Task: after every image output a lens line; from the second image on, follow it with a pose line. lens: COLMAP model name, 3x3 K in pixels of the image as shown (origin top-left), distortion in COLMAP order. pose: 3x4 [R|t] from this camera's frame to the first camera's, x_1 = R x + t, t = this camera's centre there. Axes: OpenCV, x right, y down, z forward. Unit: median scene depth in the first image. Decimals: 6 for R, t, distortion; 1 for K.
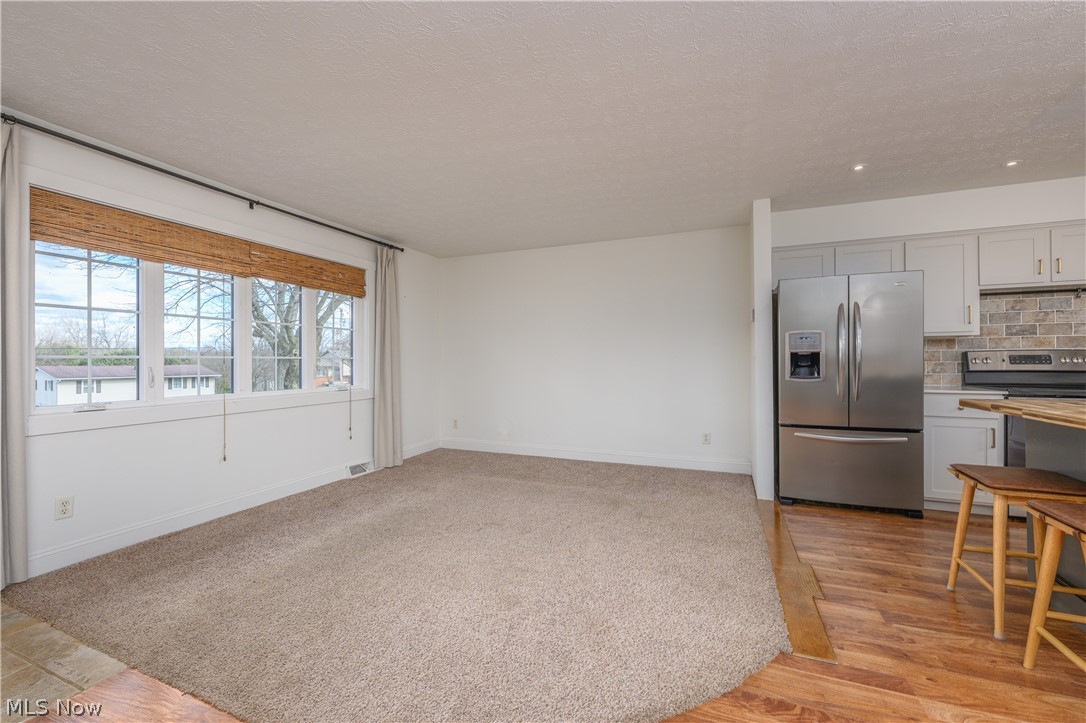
lens RADIAL K [[443.5, 0, 541.7], [0, 443.5, 359.7], [0, 0, 1]] dist [0.000871, 0.001160]
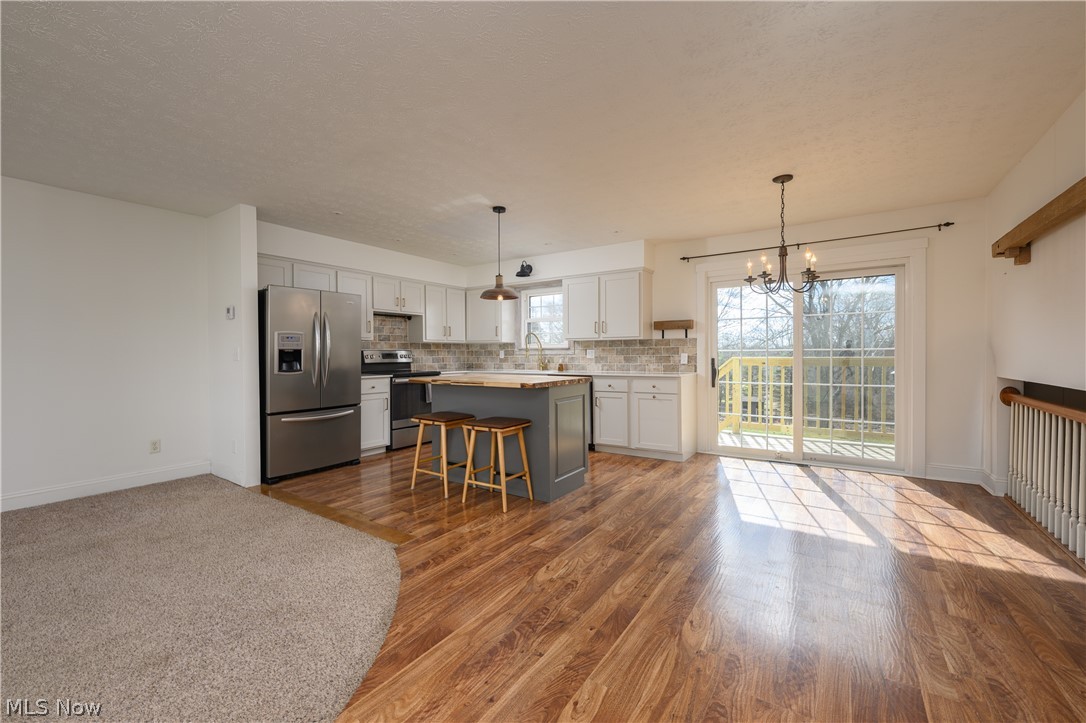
lens RADIAL K [[443.5, 0, 539.3], [0, 443.5, 356.7], [0, 0, 1]] dist [0.000871, 0.001160]
pose [[0.210121, -0.001340, 0.977674, -0.417058], [0.002268, 0.999997, 0.000884, 0.003061], [-0.977673, 0.002032, 0.210124, 0.101159]]
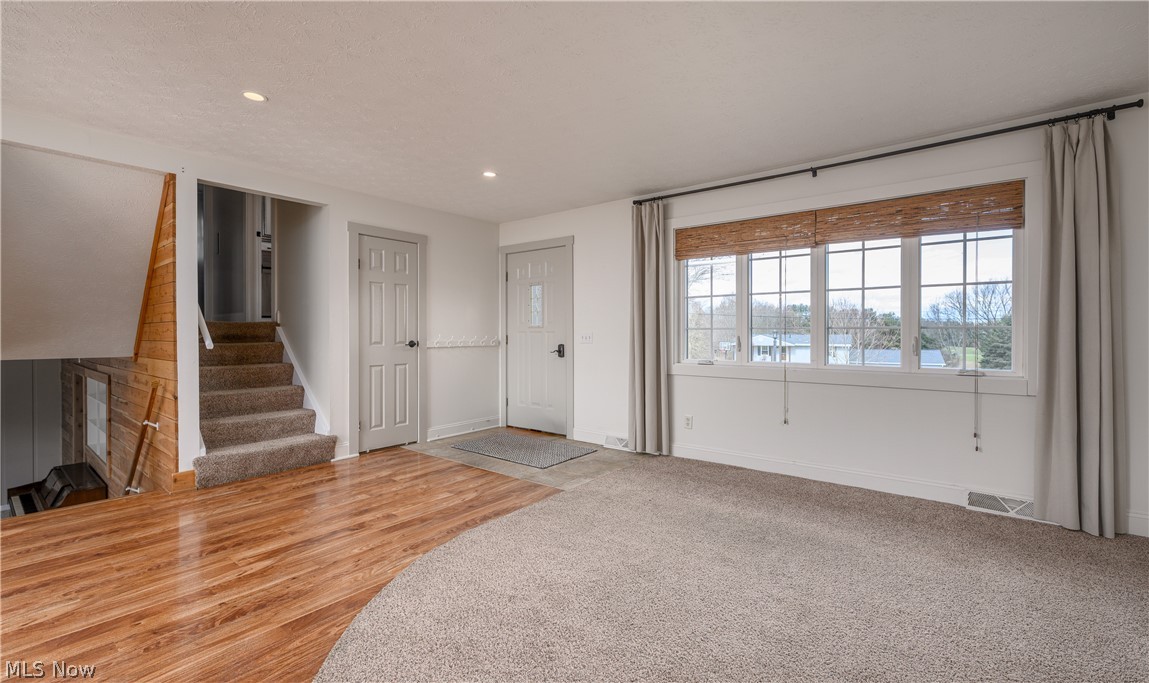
lens RADIAL K [[475.1, 0, 583.0], [0, 475.1, 339.7], [0, 0, 1]] dist [-0.016830, 0.000365]
pose [[-0.275499, 0.013426, -0.961208, 0.487662], [-0.000543, 0.999900, 0.014122, 0.005894], [0.961301, 0.004412, -0.275464, 0.782097]]
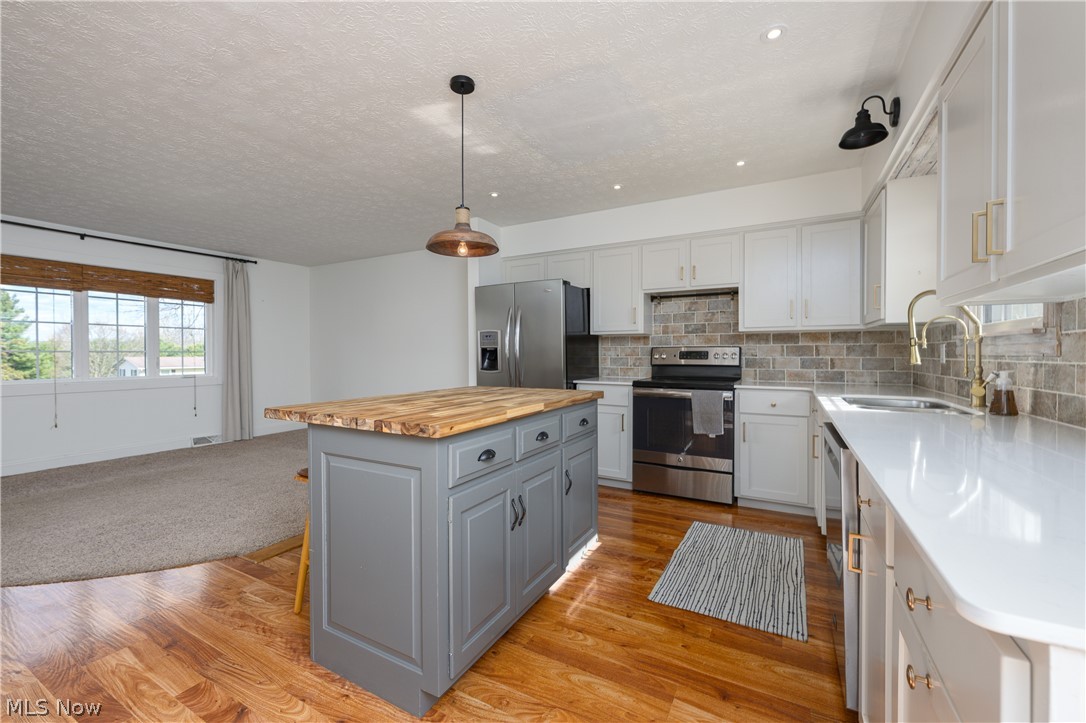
lens RADIAL K [[443.5, 0, 542.2], [0, 443.5, 358.0], [0, 0, 1]] dist [0.000871, 0.001160]
pose [[0.992627, 0.004296, -0.121134, 0.864301], [-0.002885, 0.999926, 0.011824, -0.005279], [0.121176, -0.011388, 0.992566, -0.159314]]
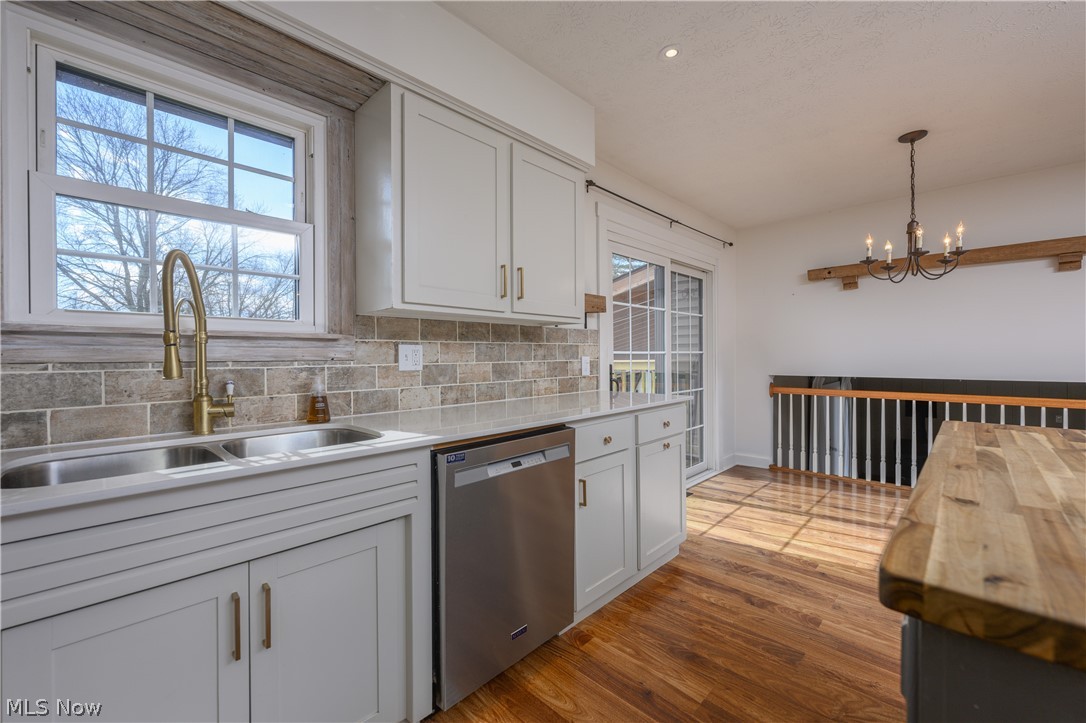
lens RADIAL K [[443.5, 0, 539.3], [0, 443.5, 360.5], [0, 0, 1]] dist [0.000871, 0.001160]
pose [[-0.924161, 0.010525, 0.381857, 0.917653], [0.012347, 0.999921, 0.002321, -0.001500], [-0.381803, 0.006860, -0.924218, 0.725499]]
